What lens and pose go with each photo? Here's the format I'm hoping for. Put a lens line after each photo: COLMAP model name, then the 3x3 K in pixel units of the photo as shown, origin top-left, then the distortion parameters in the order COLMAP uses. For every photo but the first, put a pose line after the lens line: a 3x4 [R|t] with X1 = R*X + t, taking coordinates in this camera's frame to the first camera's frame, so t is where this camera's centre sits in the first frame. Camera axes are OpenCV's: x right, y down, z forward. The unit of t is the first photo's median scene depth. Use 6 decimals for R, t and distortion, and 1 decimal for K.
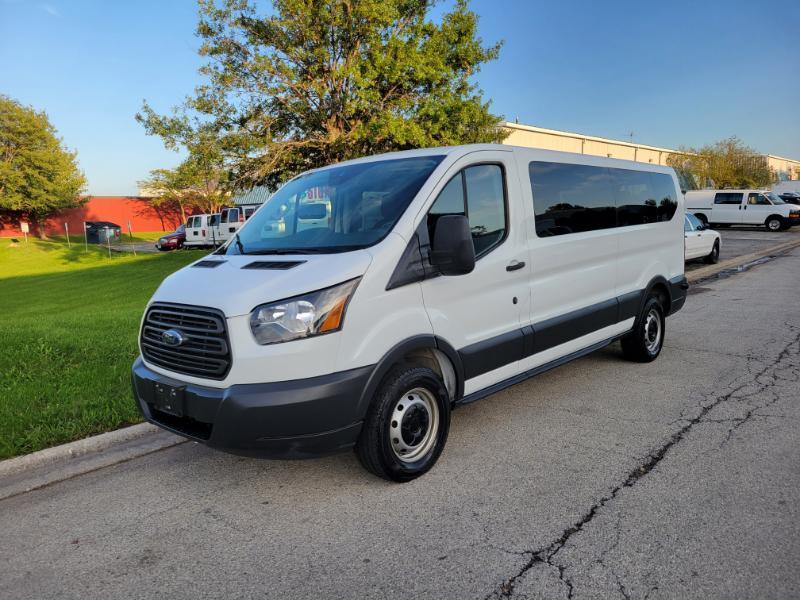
lens RADIAL K [[578.3, 0, 385.9], [0, 578.3, 304.9], [0, 0, 1]] dist [0.073036, -0.040846]
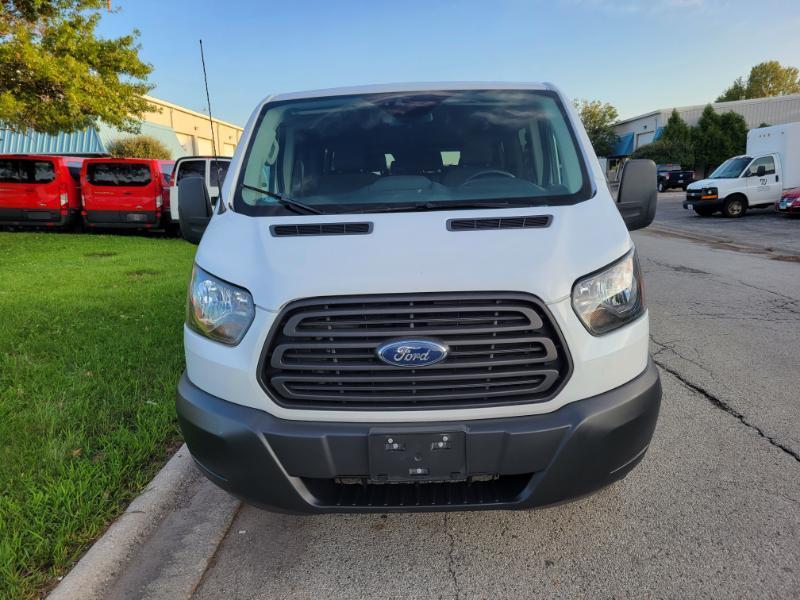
lens RADIAL K [[582.0, 0, 398.3], [0, 582.0, 302.2], [0, 0, 1]] dist [0.063874, -0.033502]
pose [[0.753115, -0.109458, 0.648719, -0.591850], [0.086371, 0.993978, 0.067443, -0.026698], [-0.652195, 0.005238, 0.758033, 0.449010]]
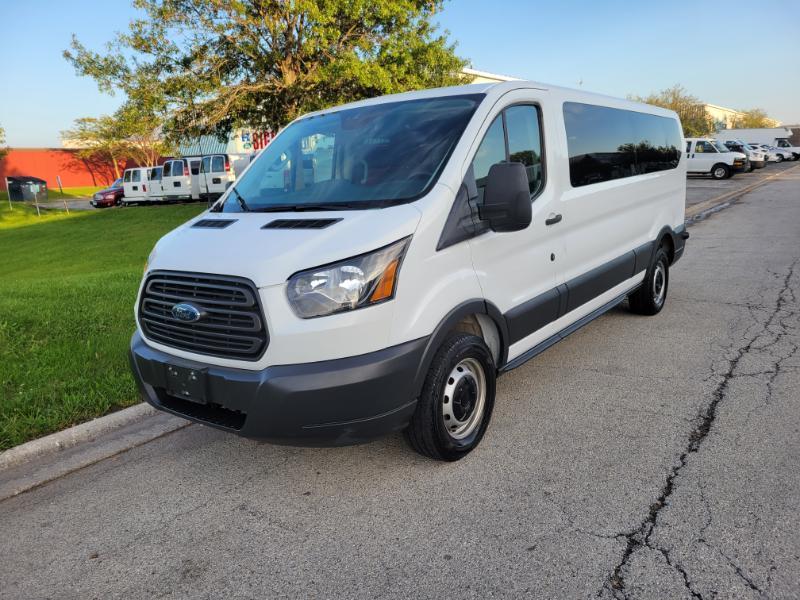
lens RADIAL K [[582.7, 0, 397.0], [0, 582.7, 310.9], [0, 0, 1]] dist [0.064536, -0.038704]
pose [[0.994187, -0.034833, 0.101873, -0.116432], [0.025822, 0.995744, 0.088467, -0.010758], [-0.104521, -0.085322, 0.990856, 0.095165]]
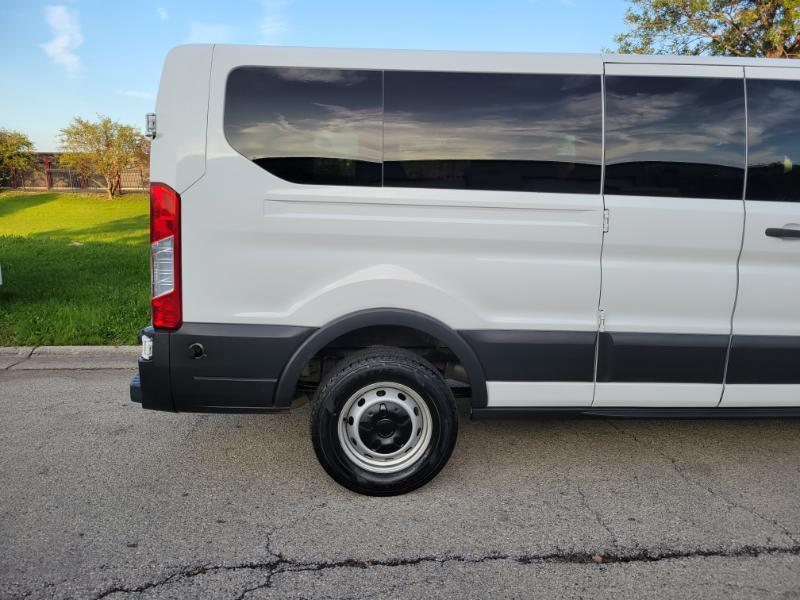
lens RADIAL K [[583.4, 0, 415.4], [0, 583.4, 297.6], [0, 0, 1]] dist [0.035946, -0.003777]
pose [[0.731788, 0.163012, -0.661751, 0.563685], [-0.127339, 0.986579, 0.102212, -0.044609], [0.669531, 0.009469, 0.742724, 0.301880]]
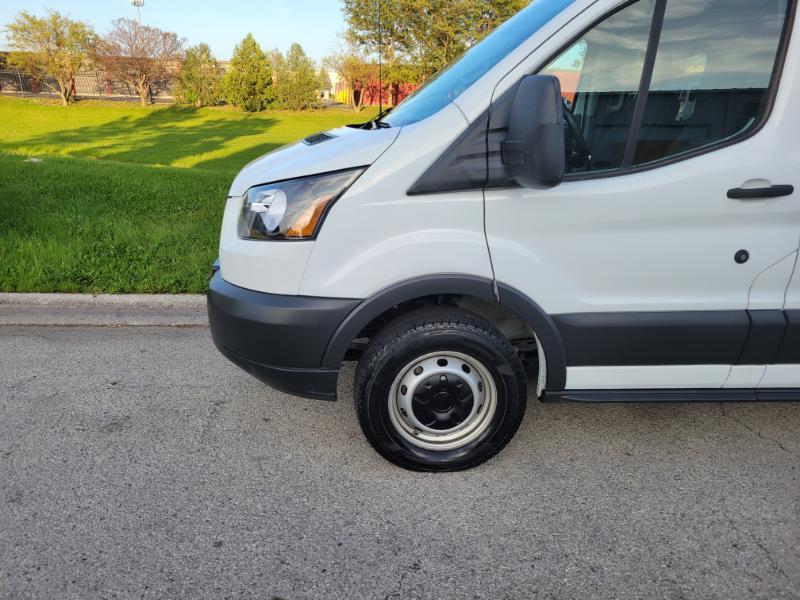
lens RADIAL K [[582.0, 0, 398.3], [0, 582.0, 302.2], [0, 0, 1]] dist [0.063874, -0.033502]
pose [[0.742182, 0.267129, -0.614661, 0.323251], [-0.147589, 0.959763, 0.238900, -0.048831], [0.653746, -0.086590, 0.751744, 0.375047]]
